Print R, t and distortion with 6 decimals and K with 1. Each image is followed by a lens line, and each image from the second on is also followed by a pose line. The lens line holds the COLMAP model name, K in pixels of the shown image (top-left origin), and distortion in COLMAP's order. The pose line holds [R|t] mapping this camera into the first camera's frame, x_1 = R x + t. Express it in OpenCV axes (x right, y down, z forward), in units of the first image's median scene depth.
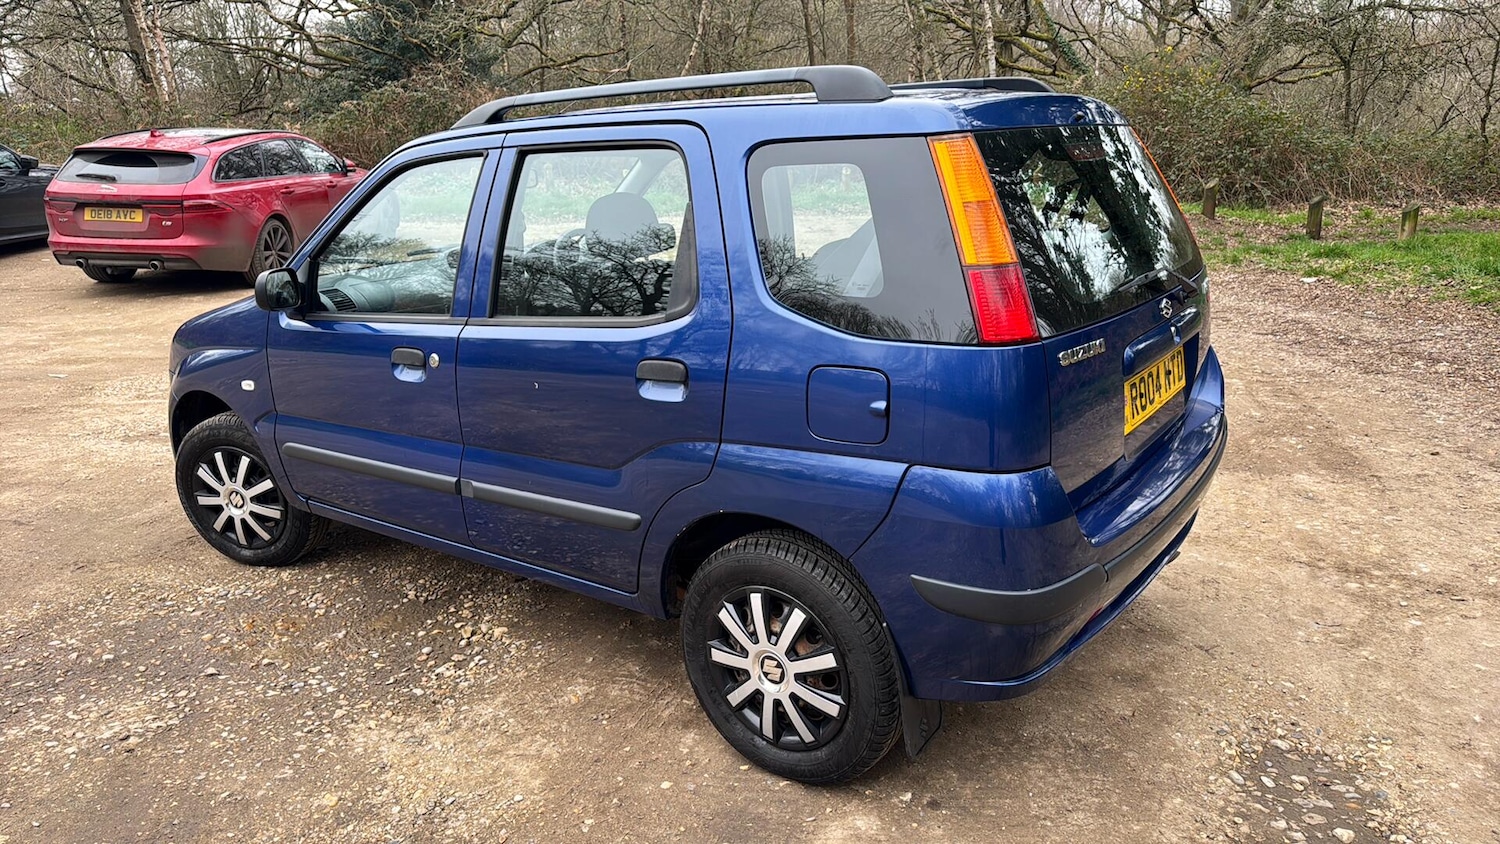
lens RADIAL K [[1018.5, 0, 745.5], [0, 1018.5, 418.2], [0, 0, 1]] dist [0.049408, -0.058376]
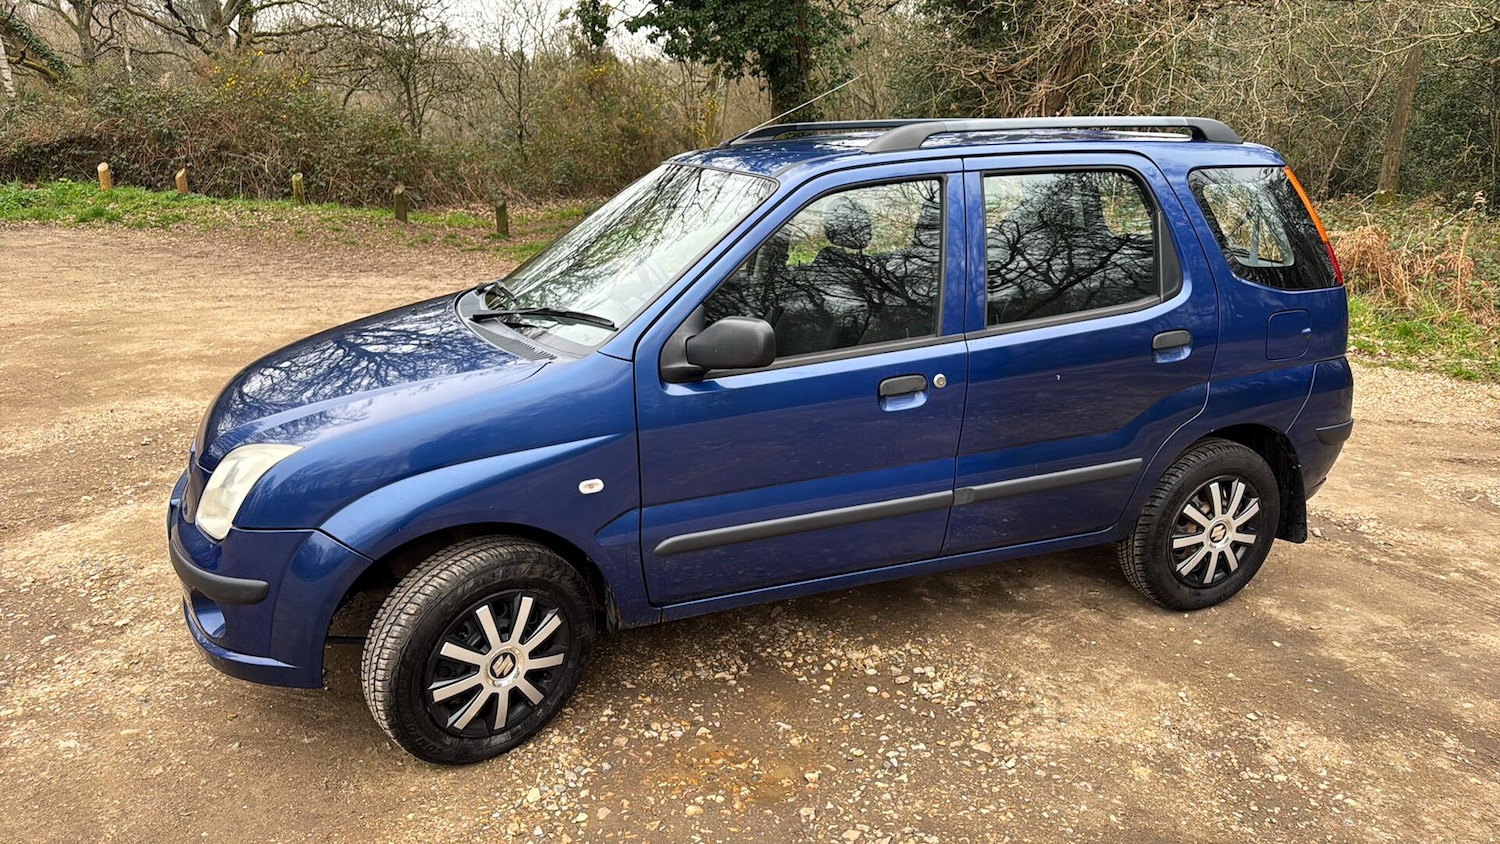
lens RADIAL K [[1018.5, 0, 756.2], [0, 1018.5, 416.8], [0, 0, 1]] dist [0.049408, -0.058376]
pose [[0.530636, -0.196310, 0.824553, -1.258837], [0.198914, 0.974484, 0.103995, -0.165495], [-0.823929, 0.108832, 0.556145, 0.599654]]
